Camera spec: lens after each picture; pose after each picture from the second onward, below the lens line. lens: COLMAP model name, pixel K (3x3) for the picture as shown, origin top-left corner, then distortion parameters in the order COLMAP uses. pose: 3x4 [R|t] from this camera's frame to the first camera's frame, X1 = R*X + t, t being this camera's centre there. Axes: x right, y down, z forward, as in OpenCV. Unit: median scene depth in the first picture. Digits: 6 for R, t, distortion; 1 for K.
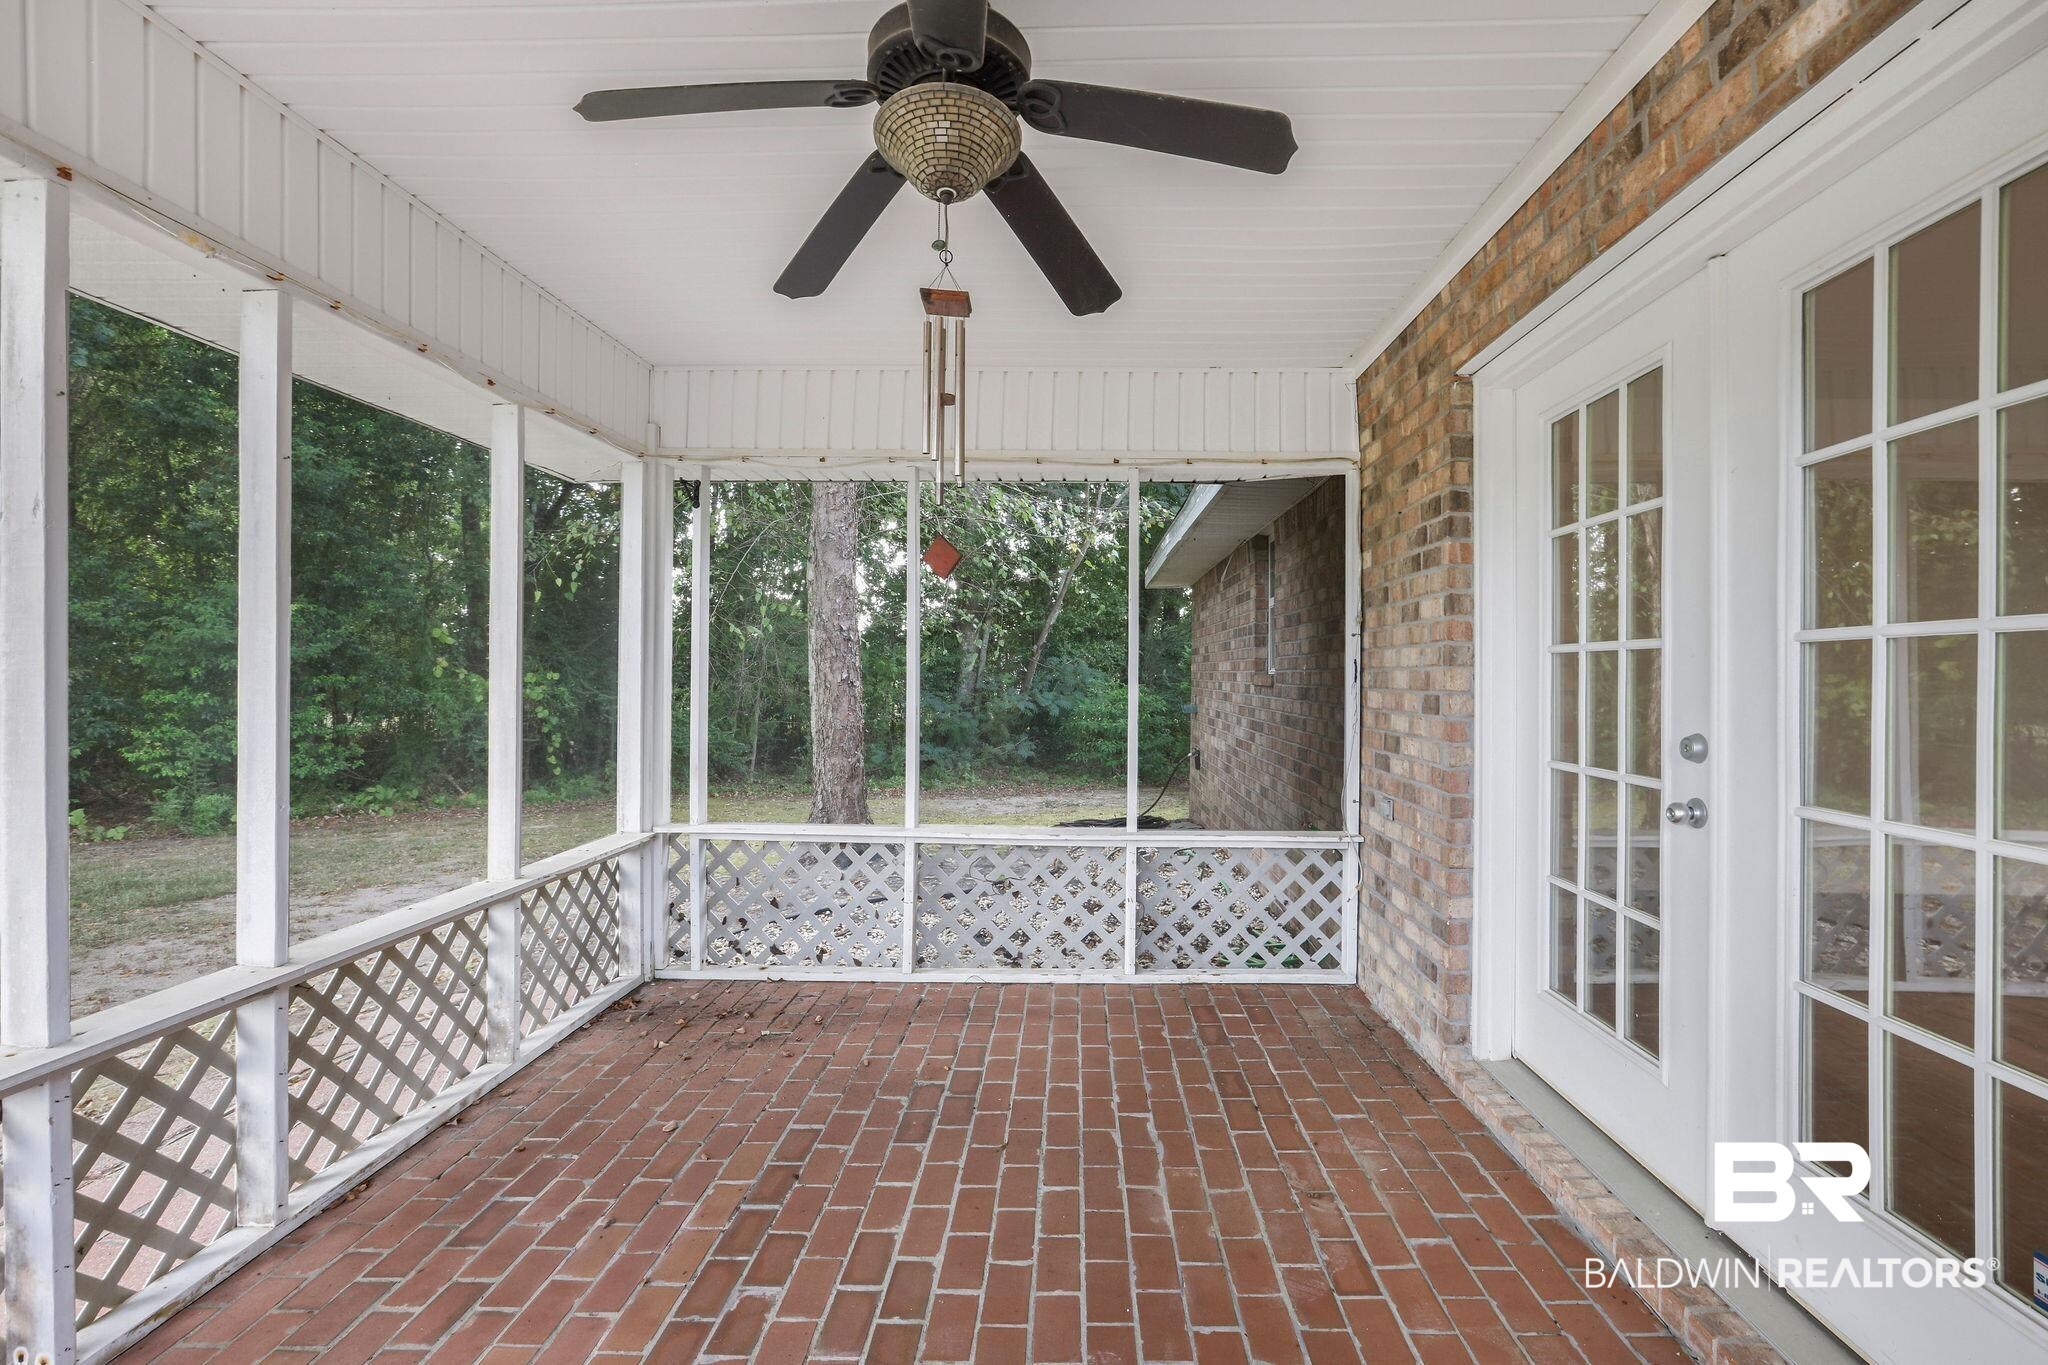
lens RADIAL K [[949.5, 0, 1024.0], [0, 949.5, 682.5], [0, 0, 1]] dist [-0.001155, -0.000131]
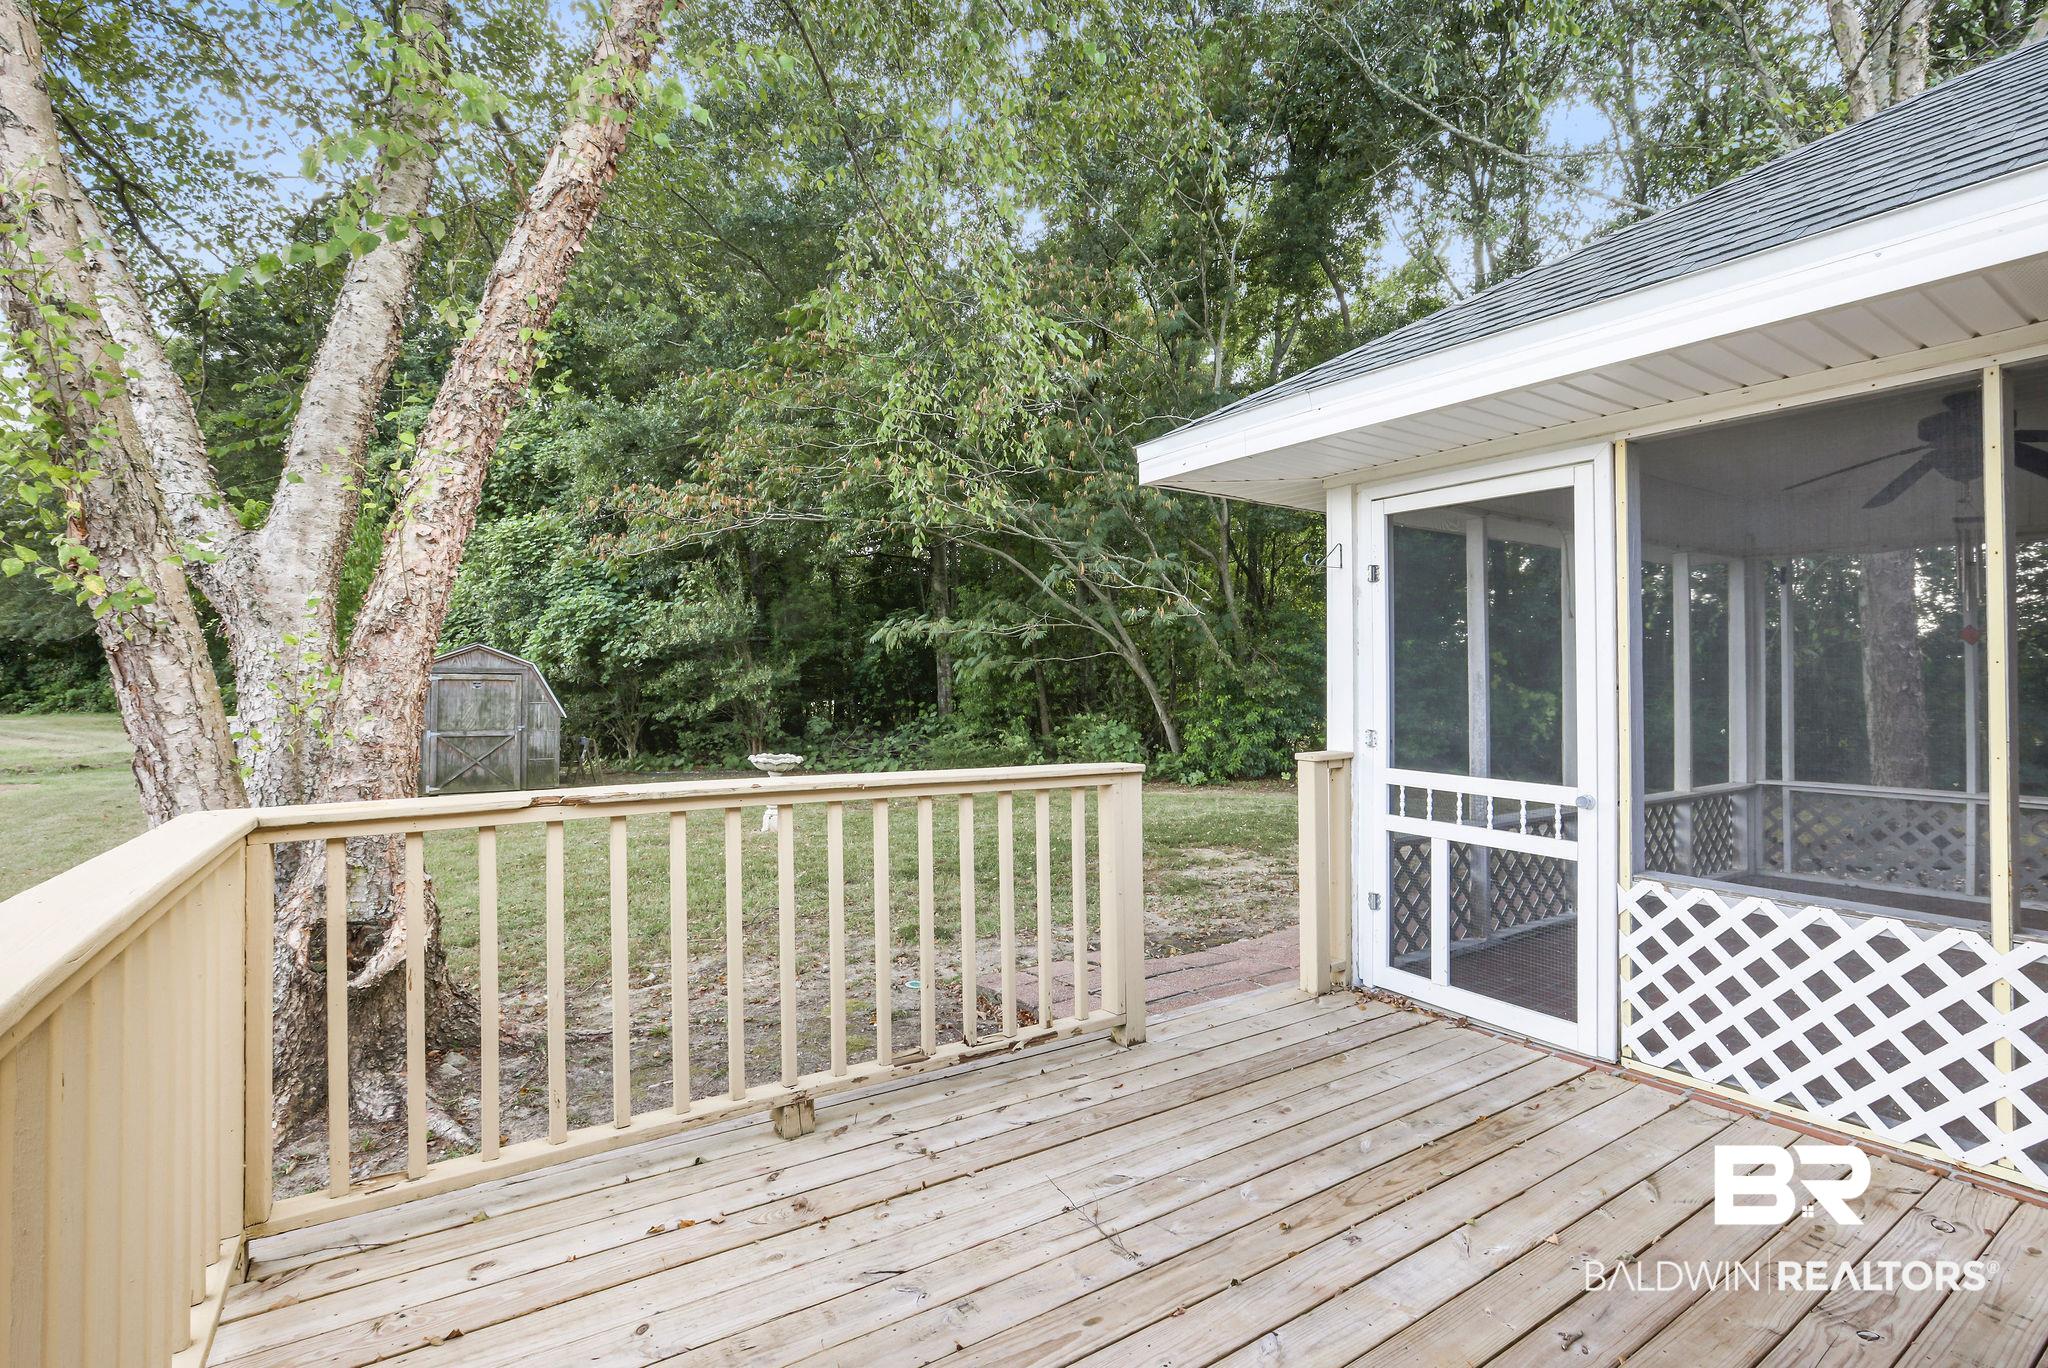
lens RADIAL K [[949.5, 0, 1024.0], [0, 949.5, 684.0], [0, 0, 1]] dist [-0.001155, -0.000131]
pose [[0.601362, -0.006443, -0.798950, 0.154781], [-0.002578, 0.999947, -0.010005, 0.005092], [0.798972, 0.008076, 0.601314, -0.964080]]
